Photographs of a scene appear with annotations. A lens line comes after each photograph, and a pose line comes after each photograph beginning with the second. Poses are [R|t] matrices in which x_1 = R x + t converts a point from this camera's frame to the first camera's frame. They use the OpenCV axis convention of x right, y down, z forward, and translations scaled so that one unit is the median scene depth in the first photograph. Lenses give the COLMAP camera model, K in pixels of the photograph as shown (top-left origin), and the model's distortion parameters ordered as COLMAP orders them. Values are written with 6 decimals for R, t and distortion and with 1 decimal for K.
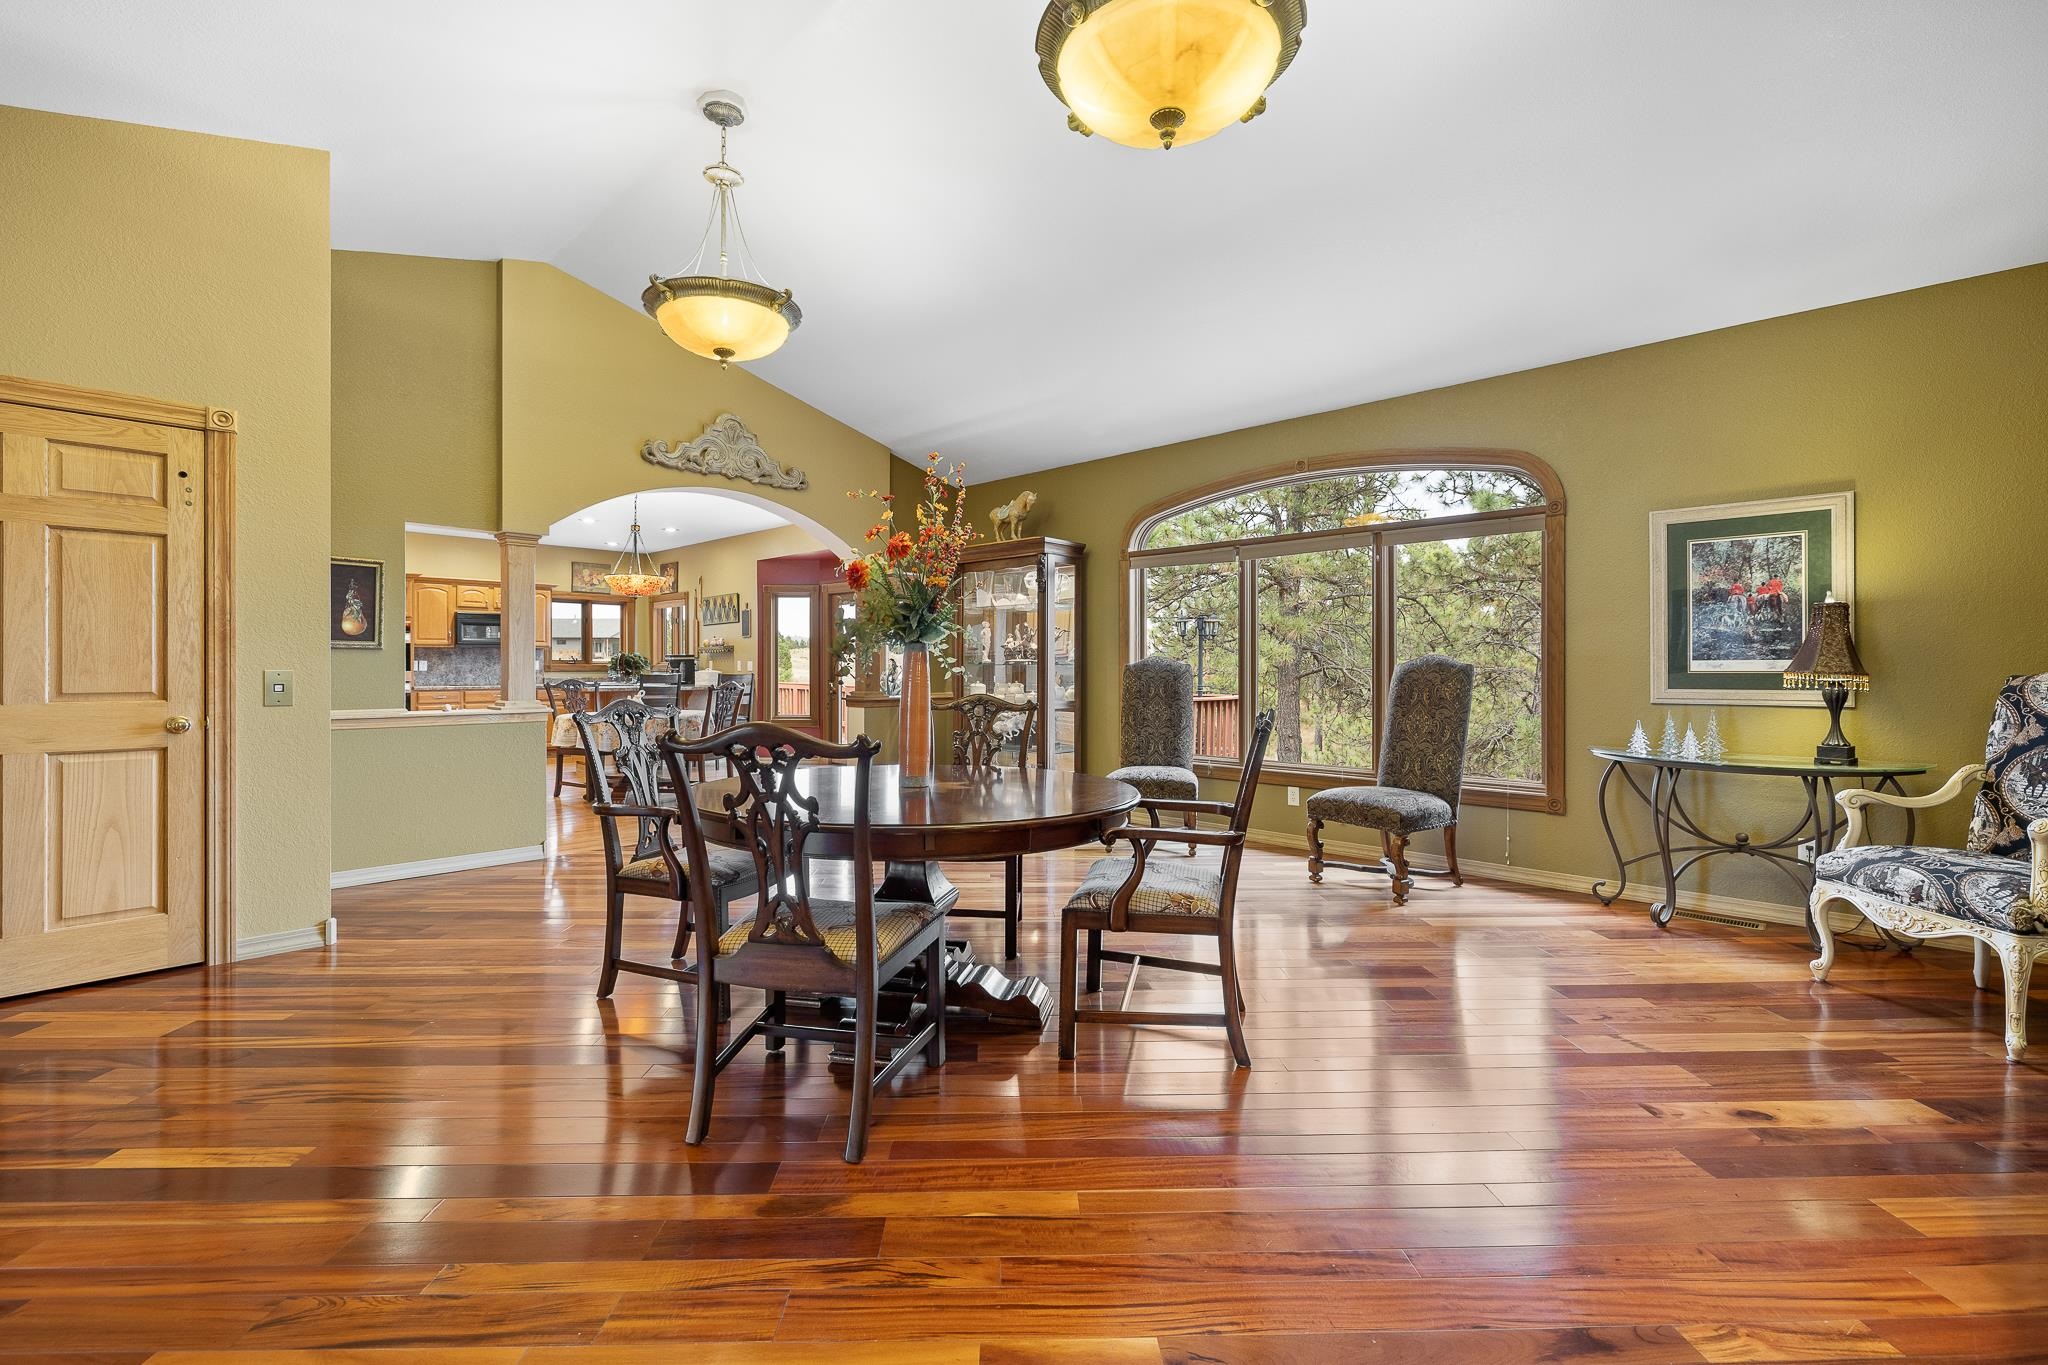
lens RADIAL K [[860.9, 0, 1023.7], [0, 860.9, 673.3], [0, 0, 1]] dist [-0.000502, -0.000860]
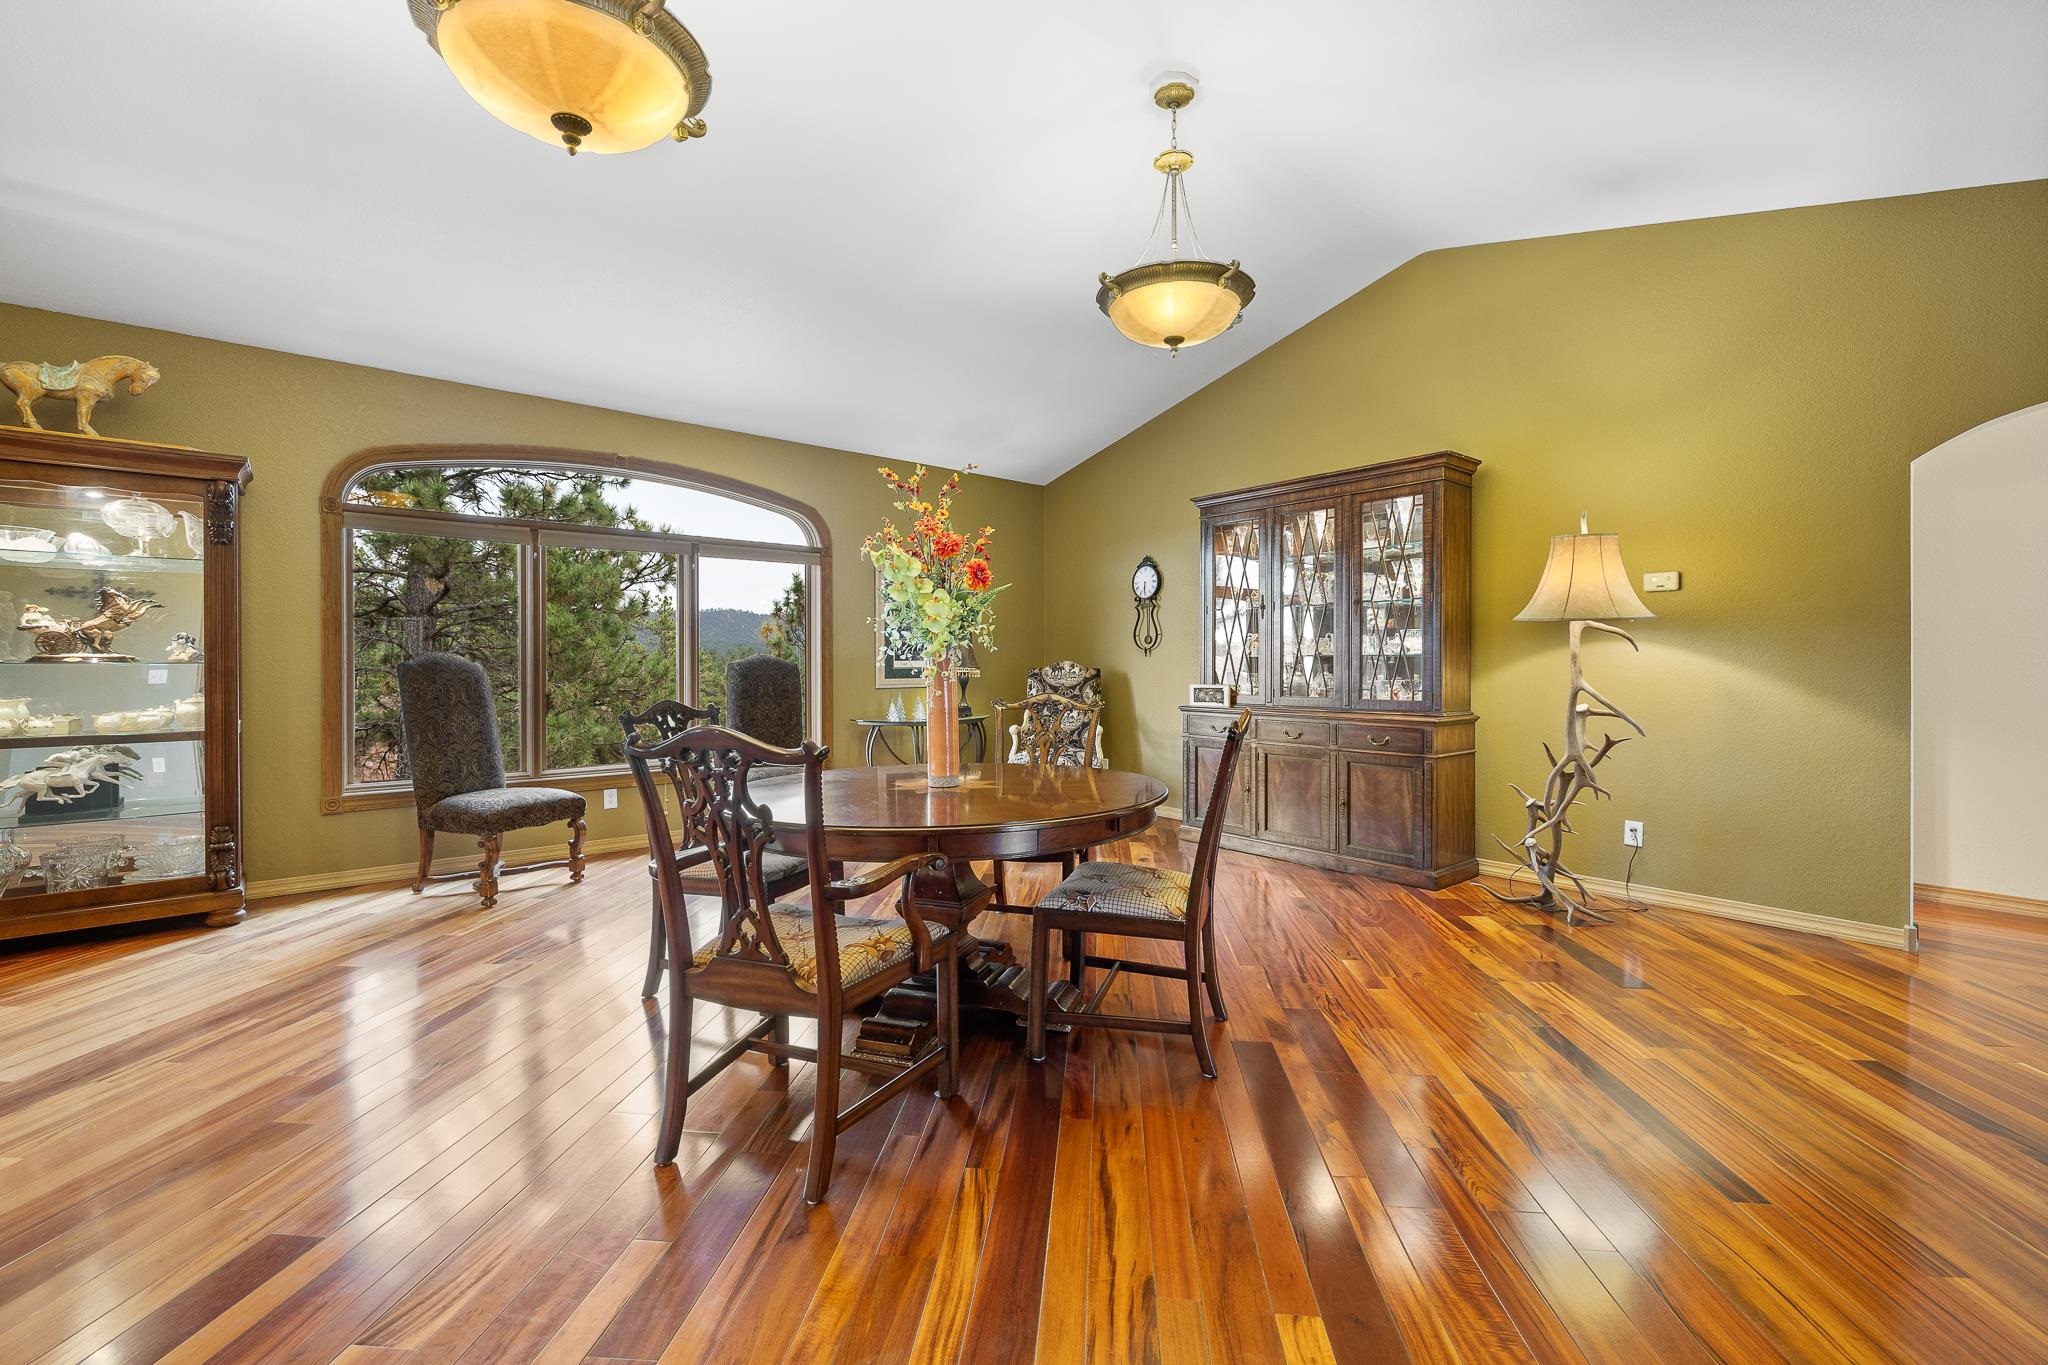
lens RADIAL K [[860.9, 0, 1027.4], [0, 860.9, 669.2], [0, 0, 1]] dist [-0.000502, -0.000860]
pose [[0.112784, -0.005932, 0.993602, -0.570012], [0.007850, 0.999956, 0.005079, -0.004229], [-0.993589, 0.007227, 0.112825, 0.406270]]
